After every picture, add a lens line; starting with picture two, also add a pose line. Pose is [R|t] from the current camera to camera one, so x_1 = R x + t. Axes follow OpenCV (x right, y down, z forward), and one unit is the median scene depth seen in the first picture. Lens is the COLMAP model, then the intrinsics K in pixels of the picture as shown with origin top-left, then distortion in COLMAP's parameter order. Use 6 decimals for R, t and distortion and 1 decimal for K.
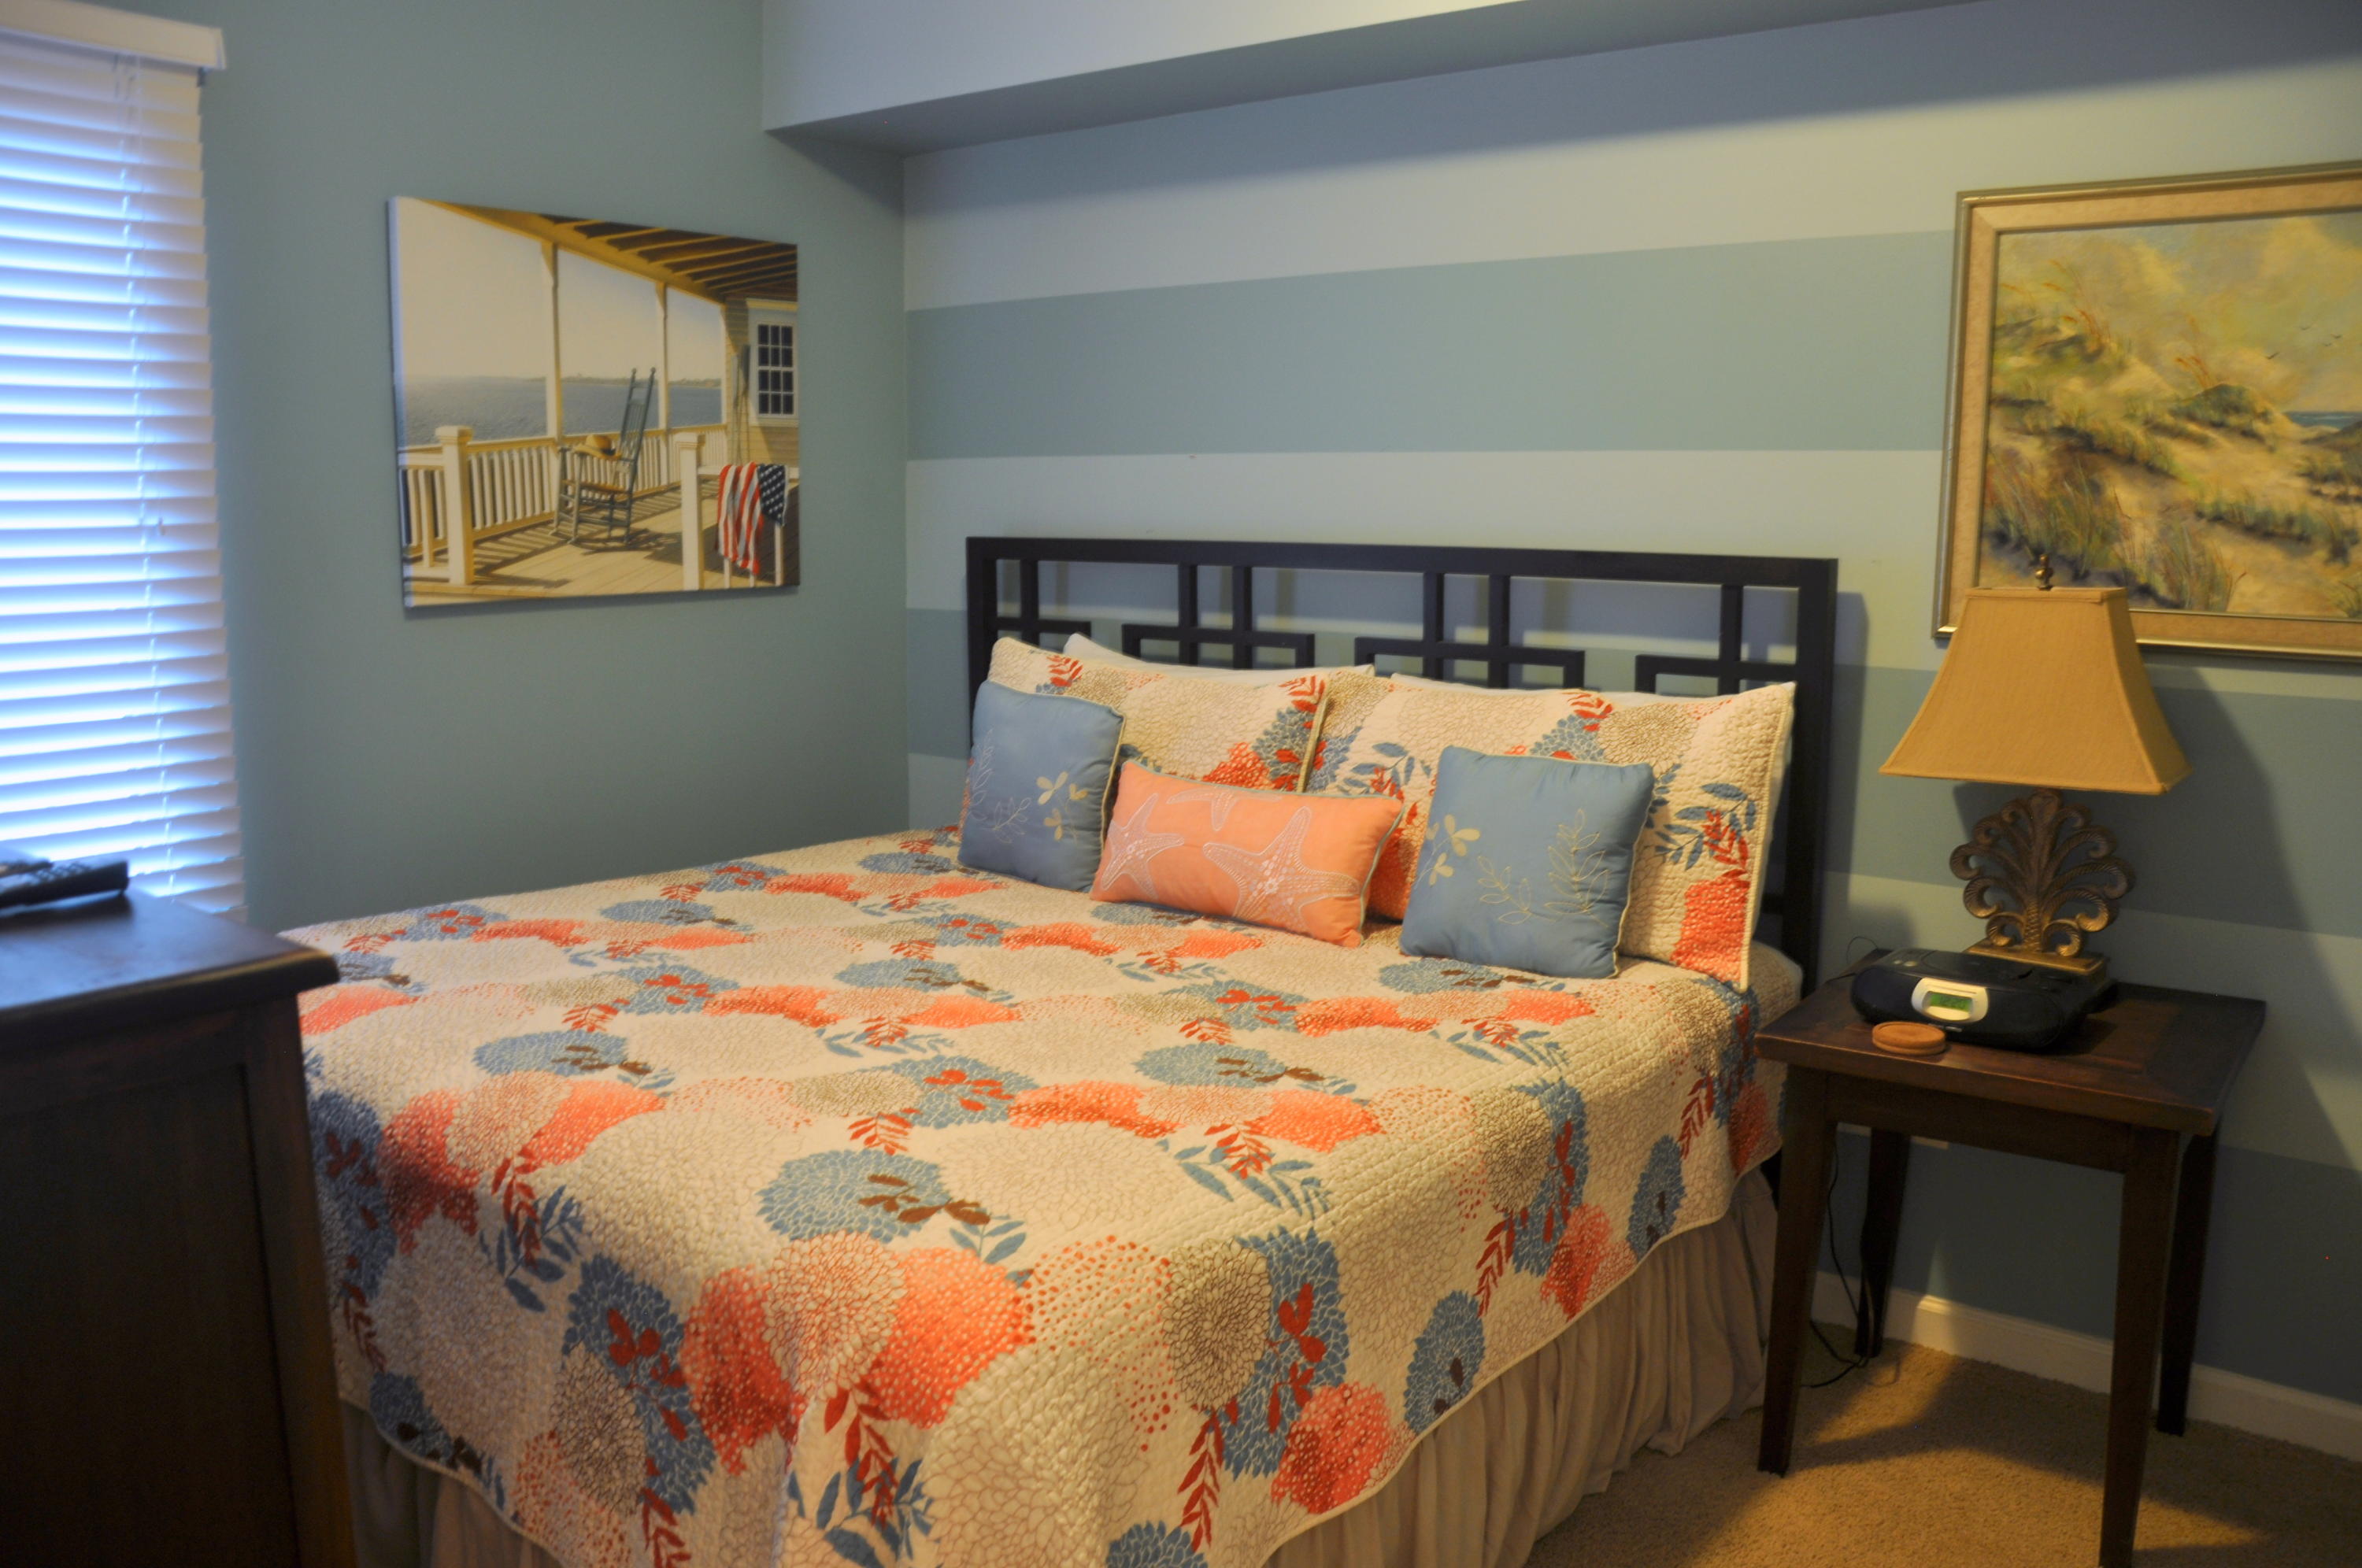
lens RADIAL K [[1837.0, 0, 1171.7], [0, 1837.0, 792.1], [0, 0, 1]] dist [-0.157463, 0.124798]
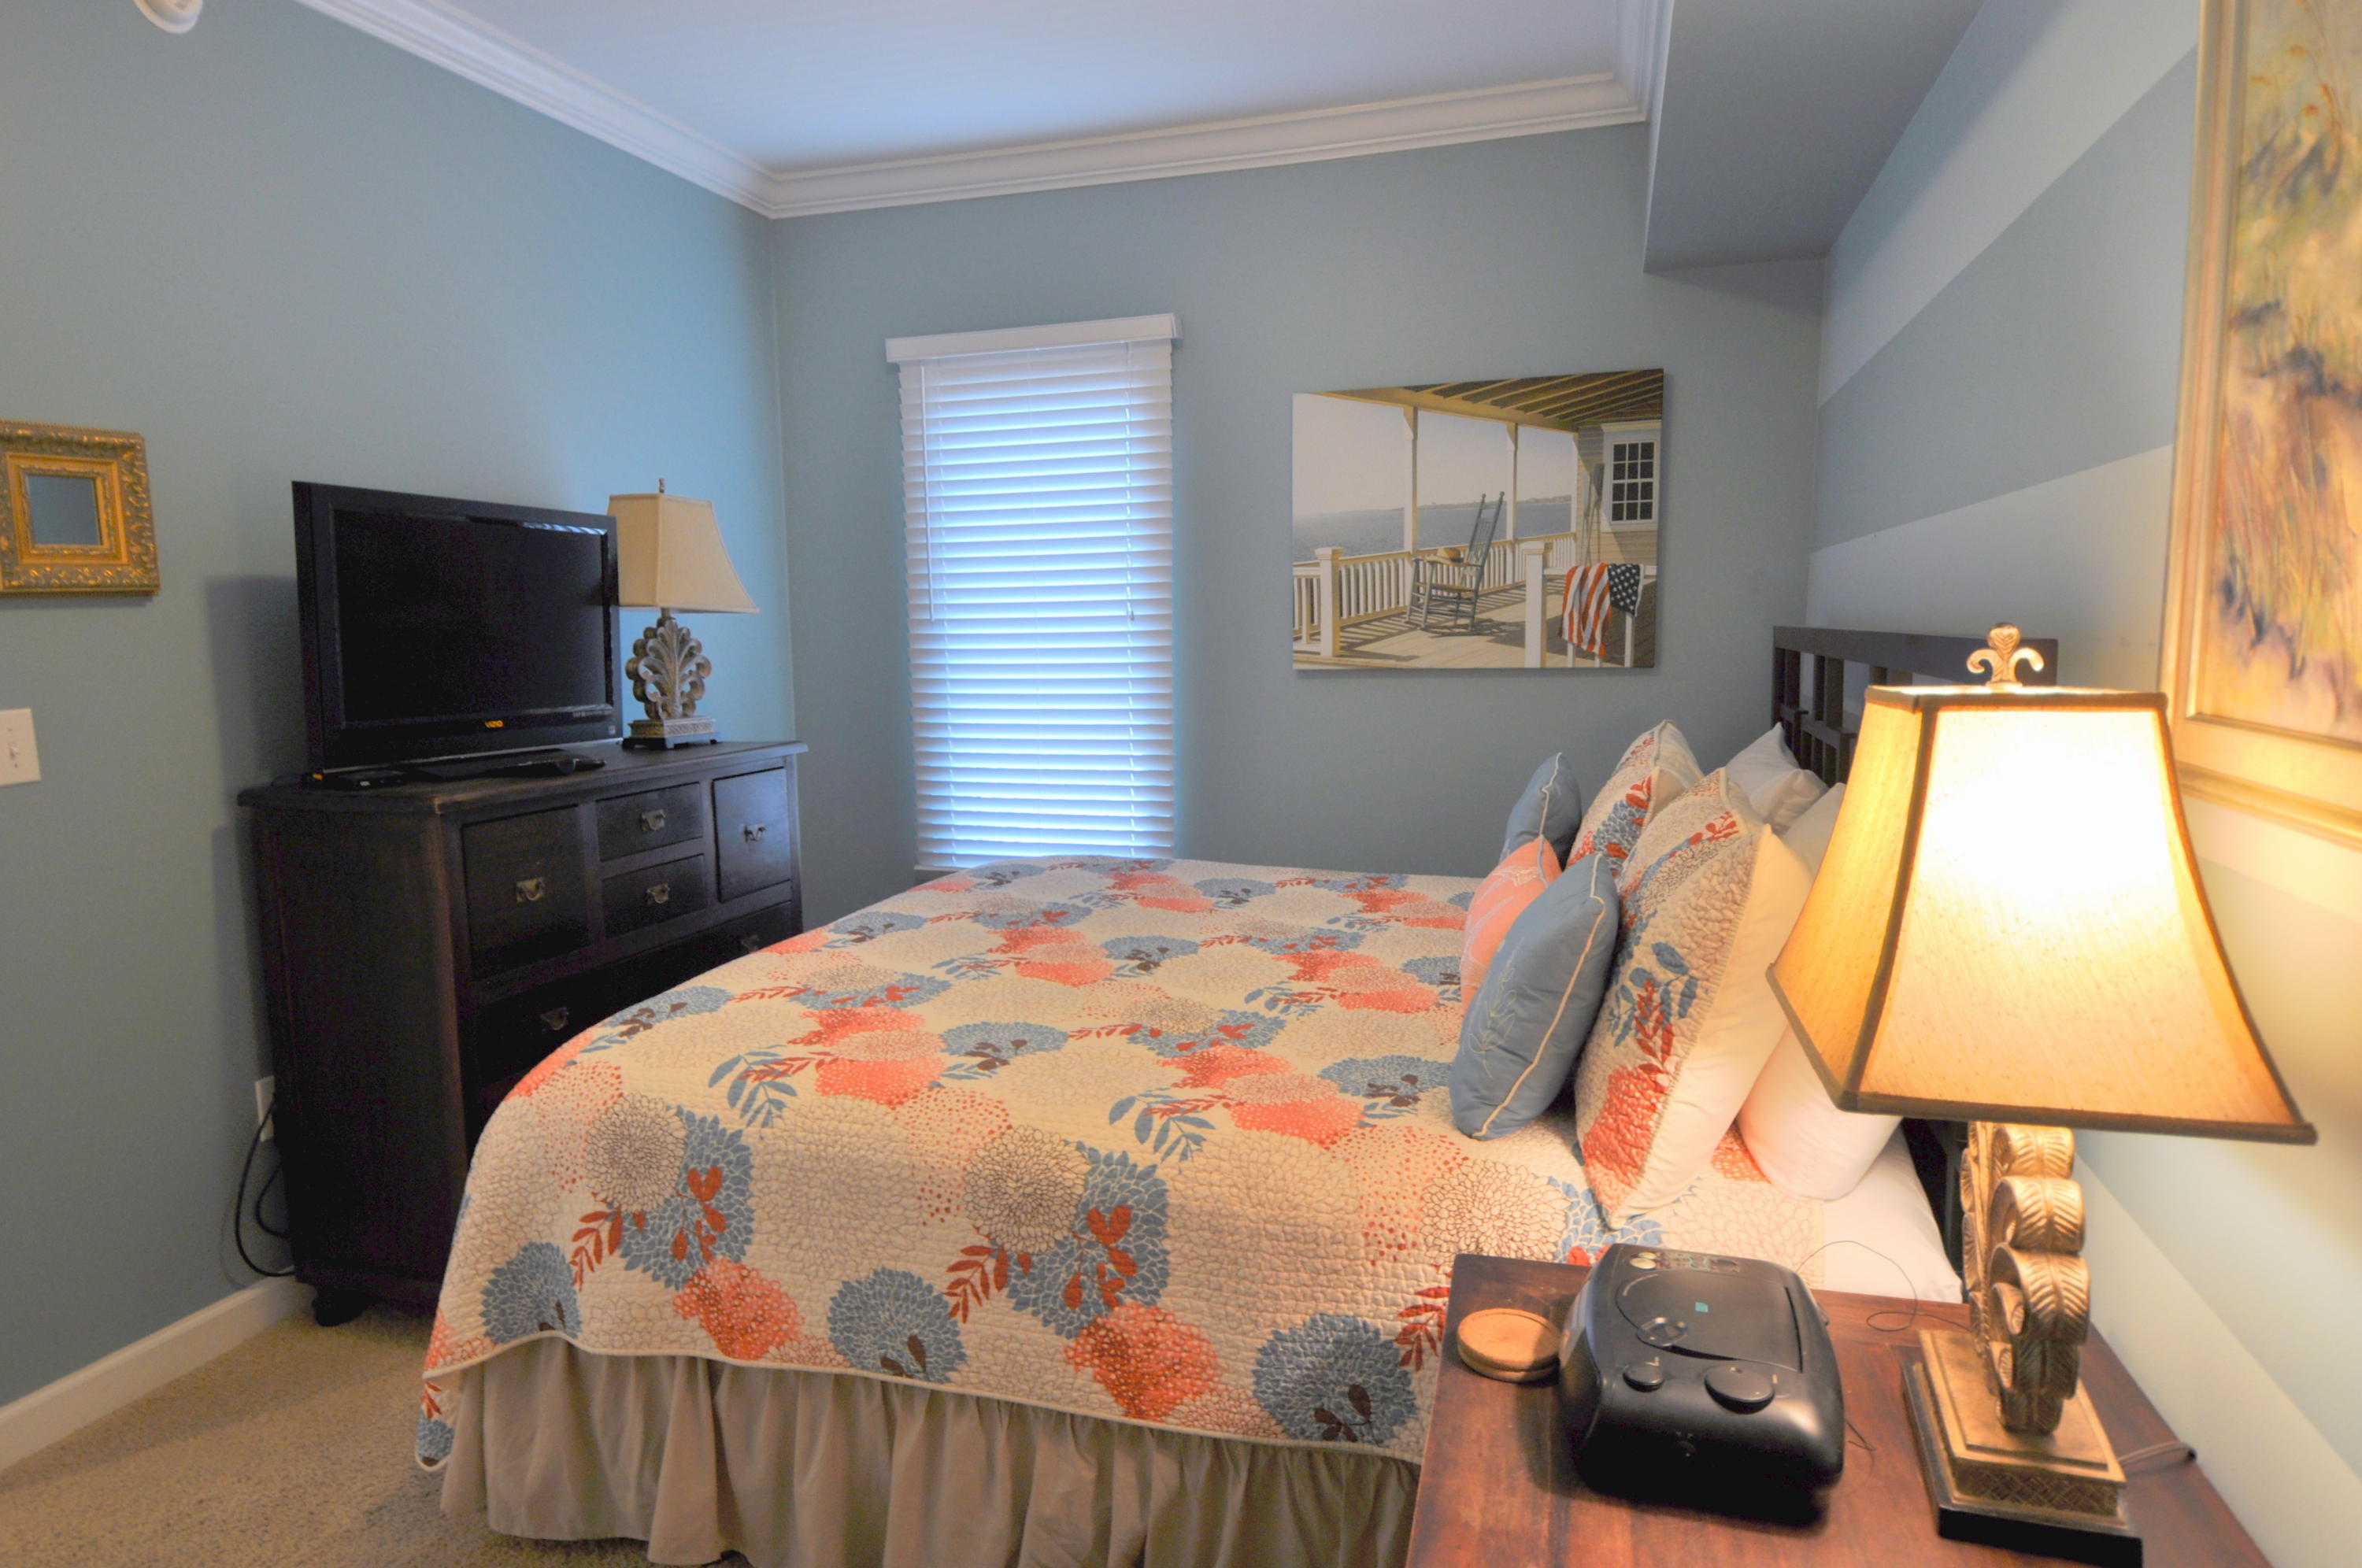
lens RADIAL K [[1369.3, 0, 1181.0], [0, 1369.3, 784.0], [0, 0, 1]] dist [0.023787, -0.000736]
pose [[0.365711, 0.100973, -0.925235, 0.554992], [-0.129870, 0.989909, 0.056699, -0.056664], [0.921623, 0.099425, 0.375134, 0.449622]]
